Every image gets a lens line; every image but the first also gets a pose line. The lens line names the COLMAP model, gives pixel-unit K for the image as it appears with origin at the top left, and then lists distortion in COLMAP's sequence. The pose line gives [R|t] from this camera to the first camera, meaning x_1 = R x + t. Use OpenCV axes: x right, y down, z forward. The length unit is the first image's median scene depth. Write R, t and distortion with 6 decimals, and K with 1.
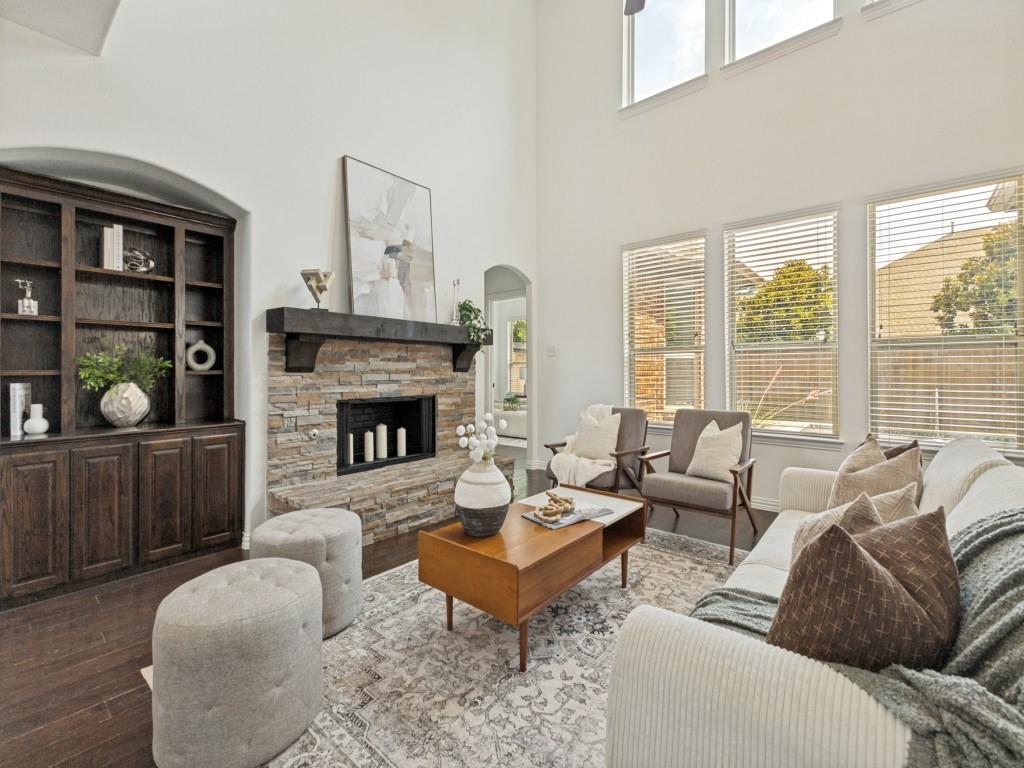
lens RADIAL K [[440.0, 0, 500.6], [0, 440.0, 369.1], [0, 0, 1]] dist [0.001914, -0.000546]
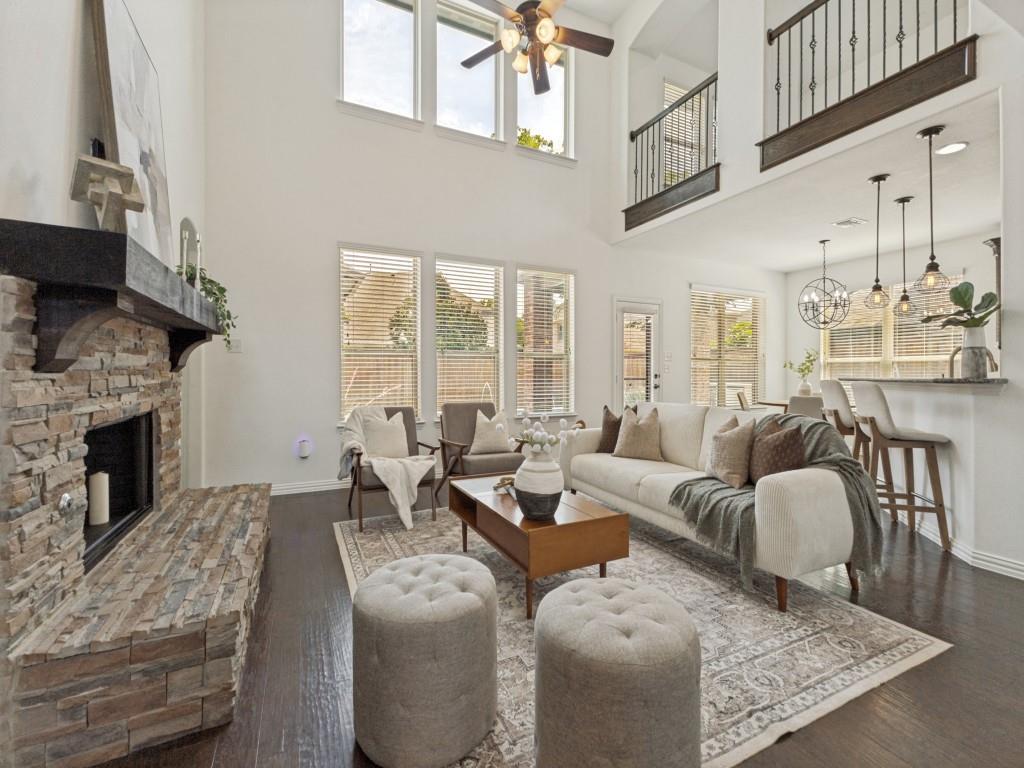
lens RADIAL K [[440.0, 0, 488.2], [0, 440.0, 376.6], [0, 0, 1]] dist [0.001914, -0.000546]
pose [[0.432675, -0.005988, 0.901530, -0.502587], [-0.007328, 0.999922, 0.010158, 0.003503], [-0.901520, -0.011001, 0.432598, 0.300957]]
